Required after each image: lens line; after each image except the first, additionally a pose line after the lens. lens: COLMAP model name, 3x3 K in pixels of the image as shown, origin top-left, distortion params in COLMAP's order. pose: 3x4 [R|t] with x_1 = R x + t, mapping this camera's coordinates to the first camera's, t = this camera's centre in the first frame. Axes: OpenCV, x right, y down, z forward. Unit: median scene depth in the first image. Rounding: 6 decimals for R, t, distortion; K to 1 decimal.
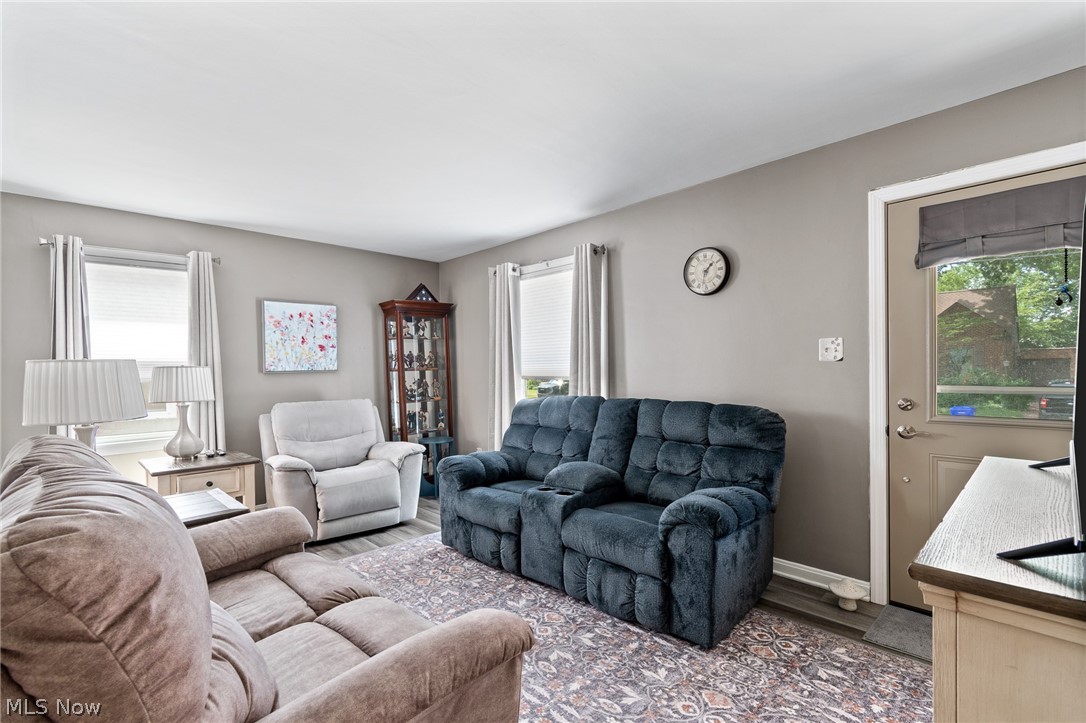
lens RADIAL K [[491.6, 0, 516.8], [0, 491.6, 357.3], [0, 0, 1]] dist [0.000605, -0.000087]
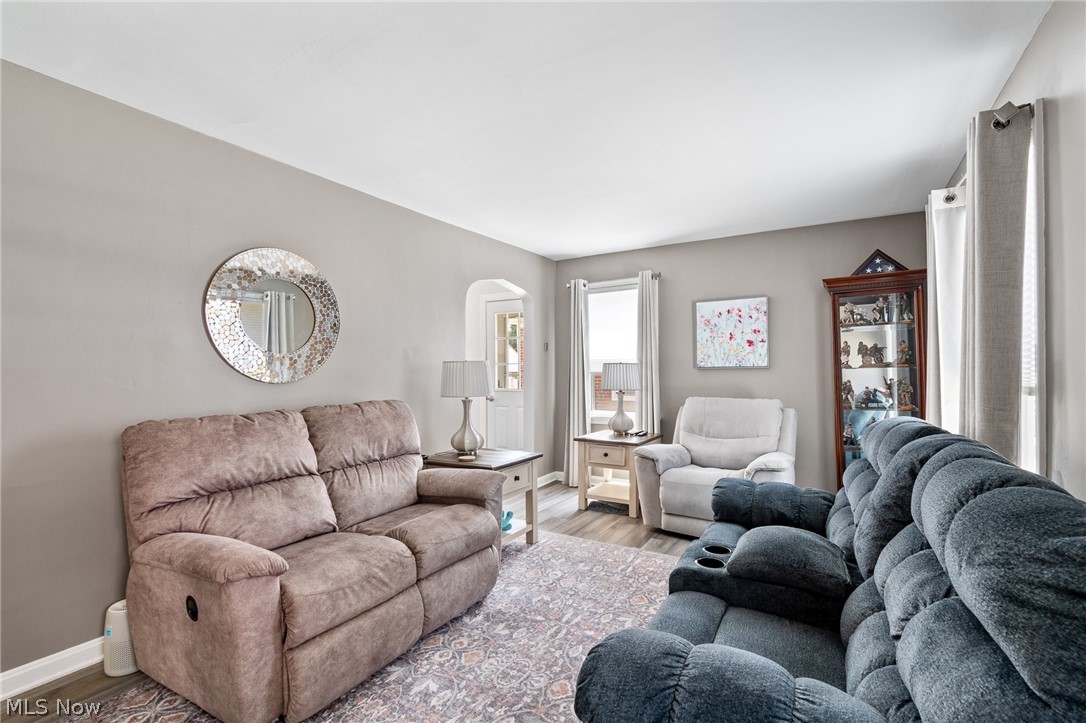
lens RADIAL K [[468.9, 0, 544.0], [0, 468.9, 345.0], [0, 0, 1]] dist [0.000015, -0.000089]
pose [[0.285968, -0.033902, -0.957639, 0.383531], [0.023735, 0.999318, -0.028290, 0.000926], [0.957945, -0.014639, 0.286577, 0.368295]]
